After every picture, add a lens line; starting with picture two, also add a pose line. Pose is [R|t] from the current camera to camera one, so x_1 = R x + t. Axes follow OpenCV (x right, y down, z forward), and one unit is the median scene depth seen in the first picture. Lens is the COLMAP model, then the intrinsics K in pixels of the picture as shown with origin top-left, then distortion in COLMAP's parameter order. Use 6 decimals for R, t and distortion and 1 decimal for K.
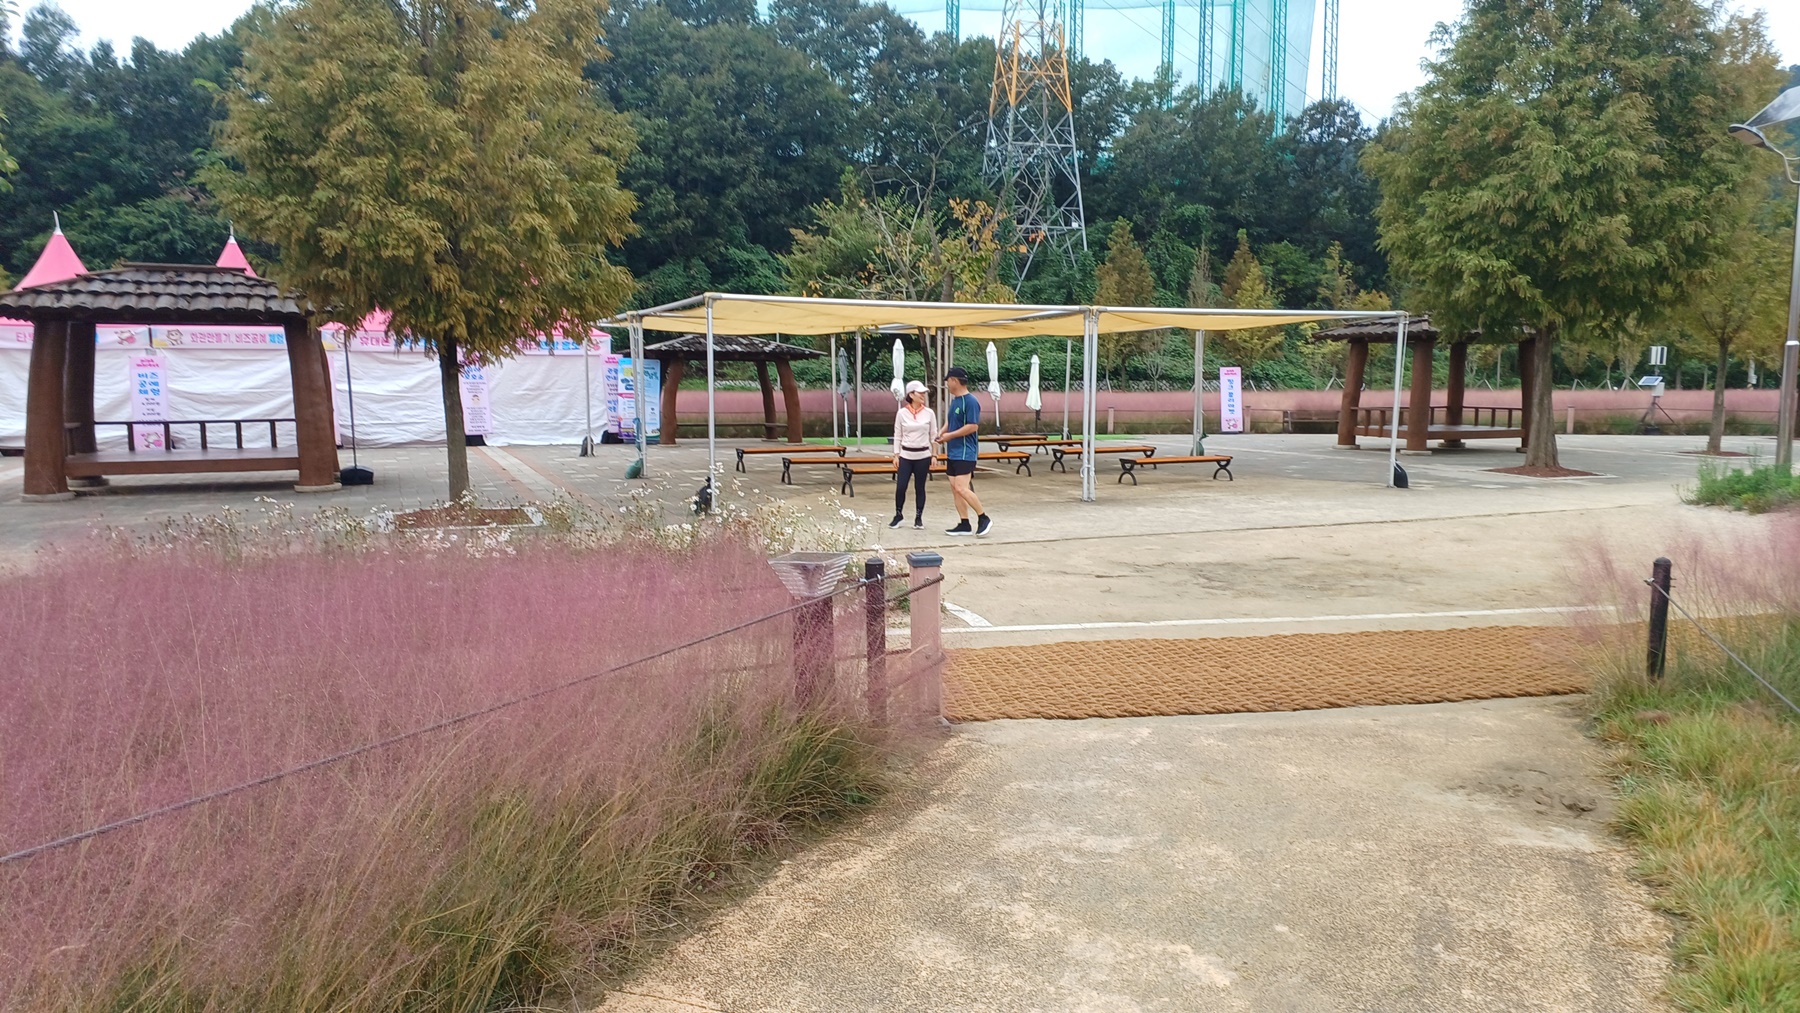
lens RADIAL K [[1248.8, 0, 869.7], [0, 1248.8, 500.6], [0, 0, 1]] dist [0.056645, -0.069118]
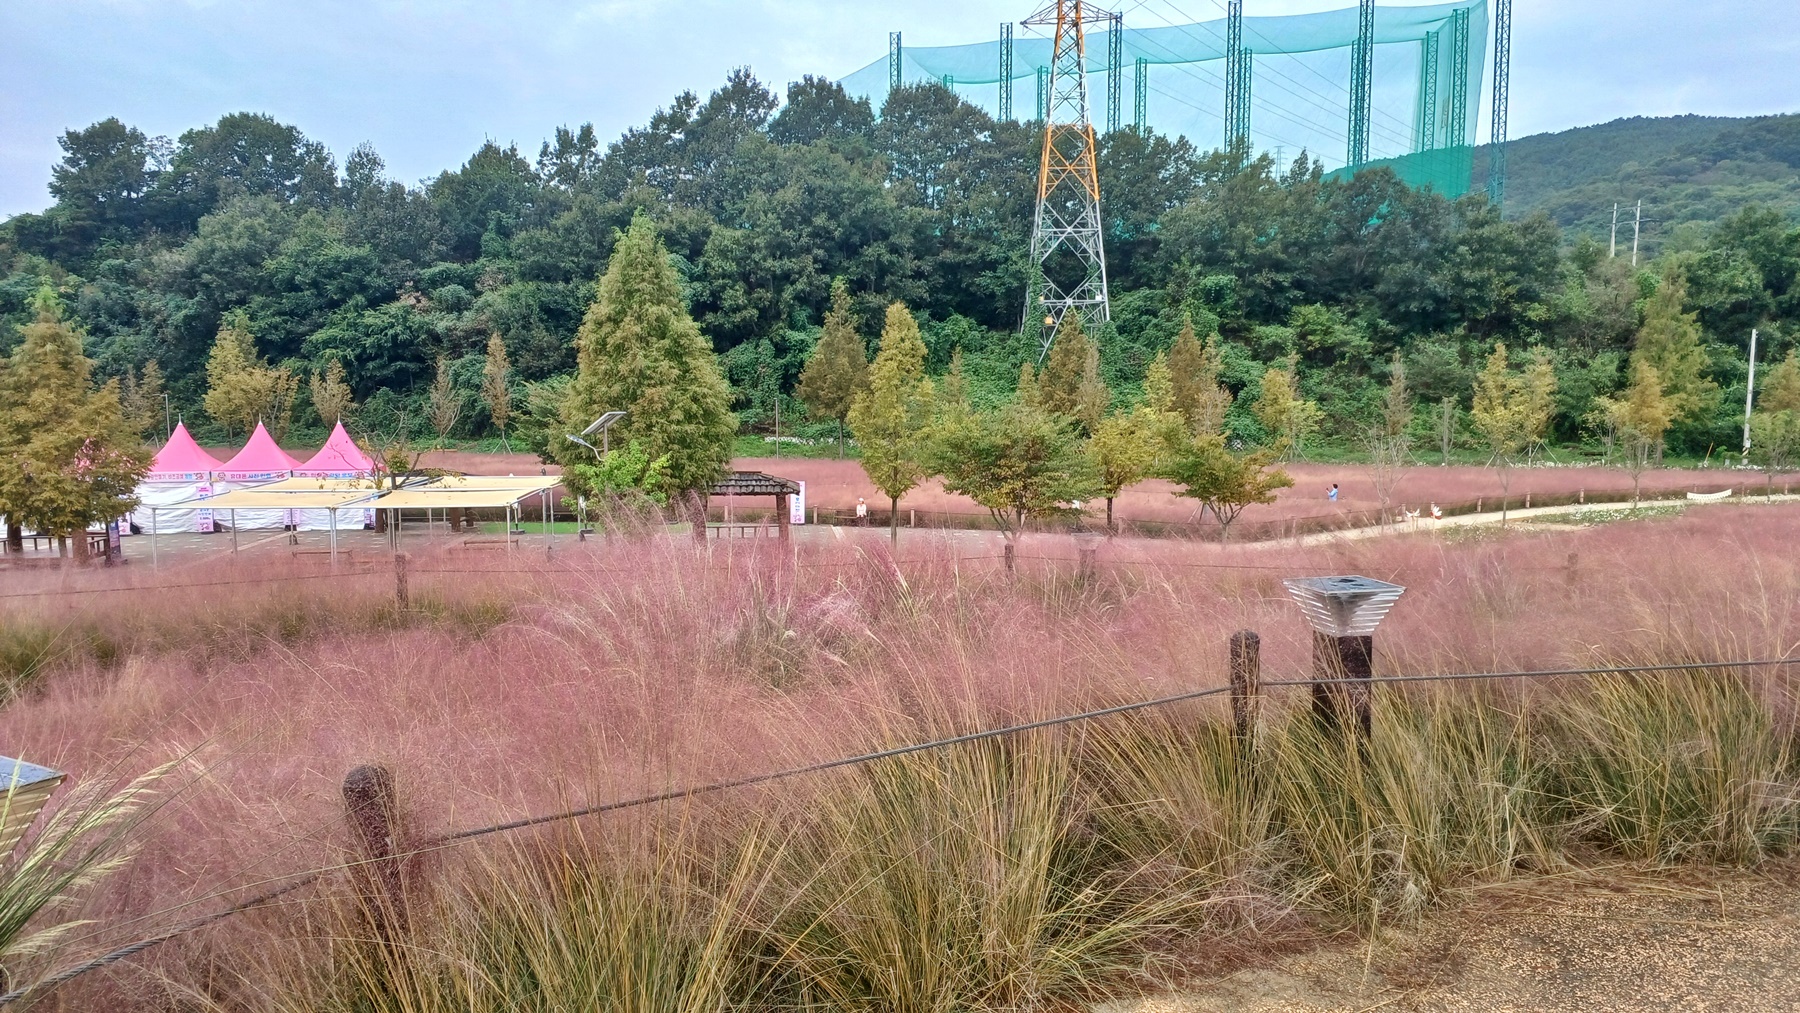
lens RADIAL K [[1248.8, 0, 900.0], [0, 1248.8, 493.5], [0, 0, 1]] dist [0.056645, -0.069118]
pose [[0.964094, 0.024821, -0.264400, 0.353711], [-0.025801, 0.999667, -0.000235, -0.039062], [0.264306, 0.007048, 0.964413, -0.206623]]
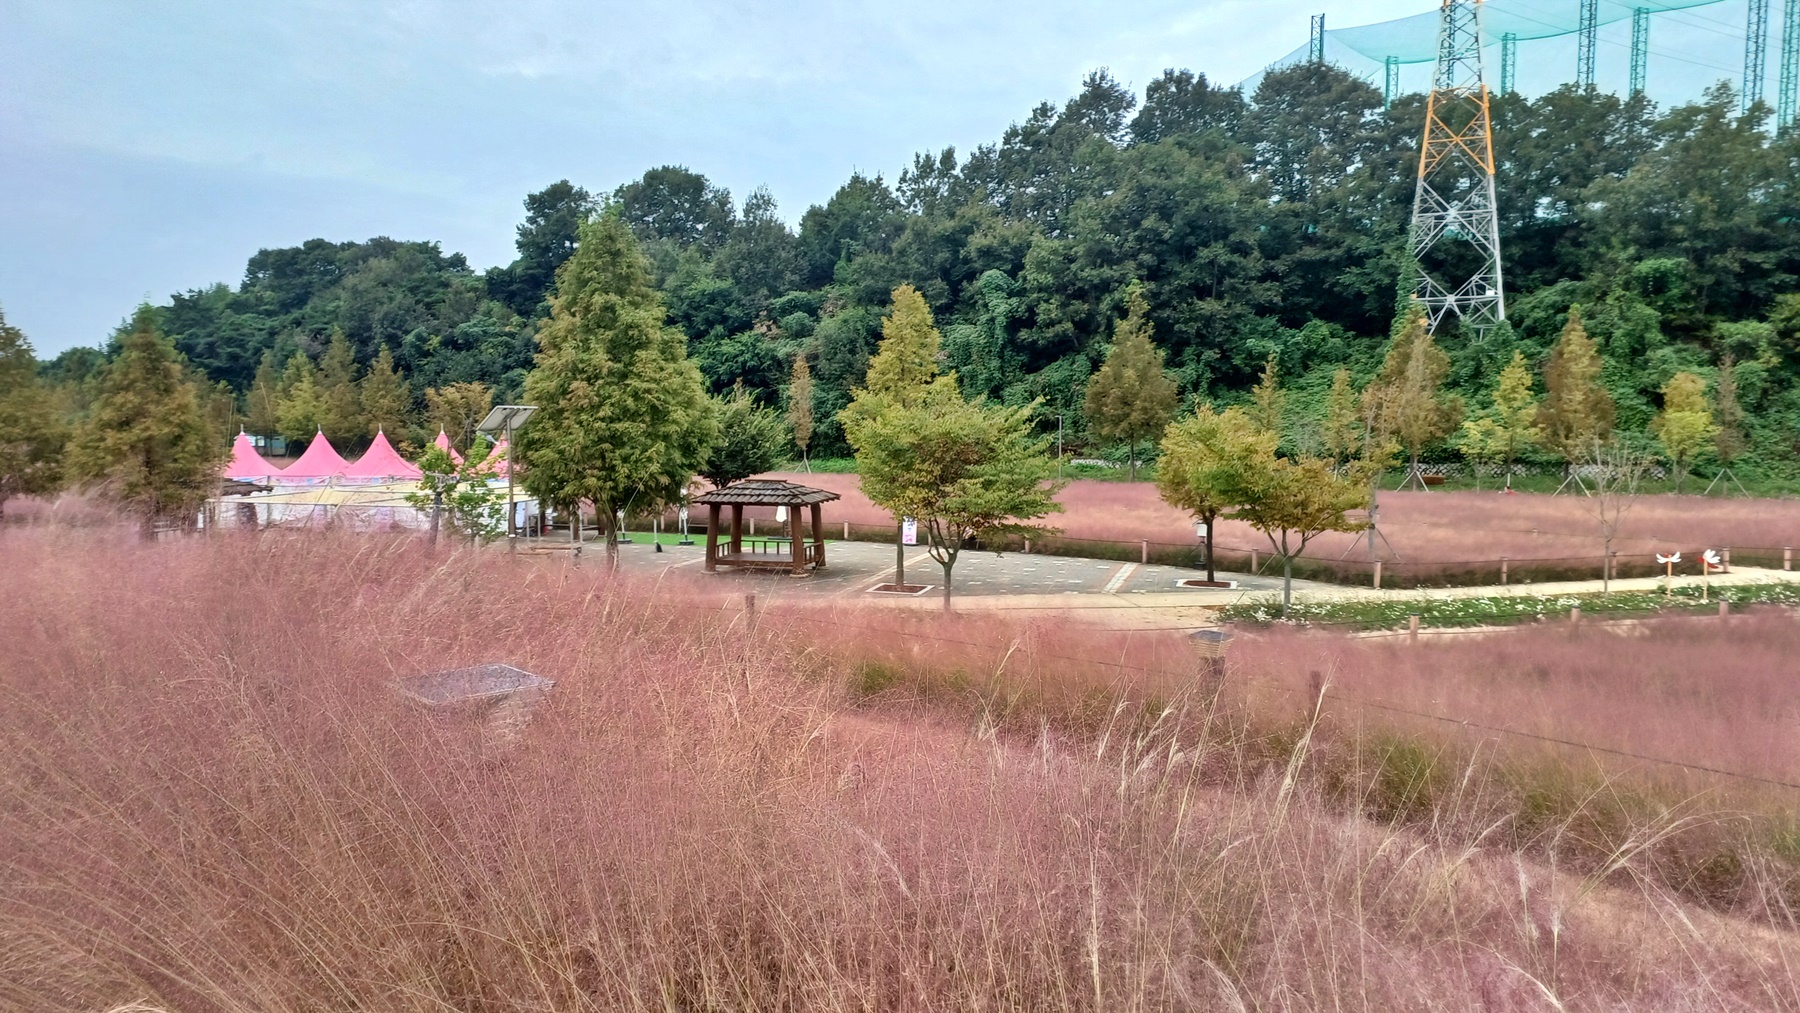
lens RADIAL K [[1248.8, 0, 892.6], [0, 1248.8, 516.5], [0, 0, 1]] dist [0.056645, -0.069118]
pose [[0.776876, 0.046457, -0.627937, 0.502738], [-0.051713, 0.998613, 0.009902, -0.041978], [0.627526, 0.024780, 0.778201, -0.044913]]
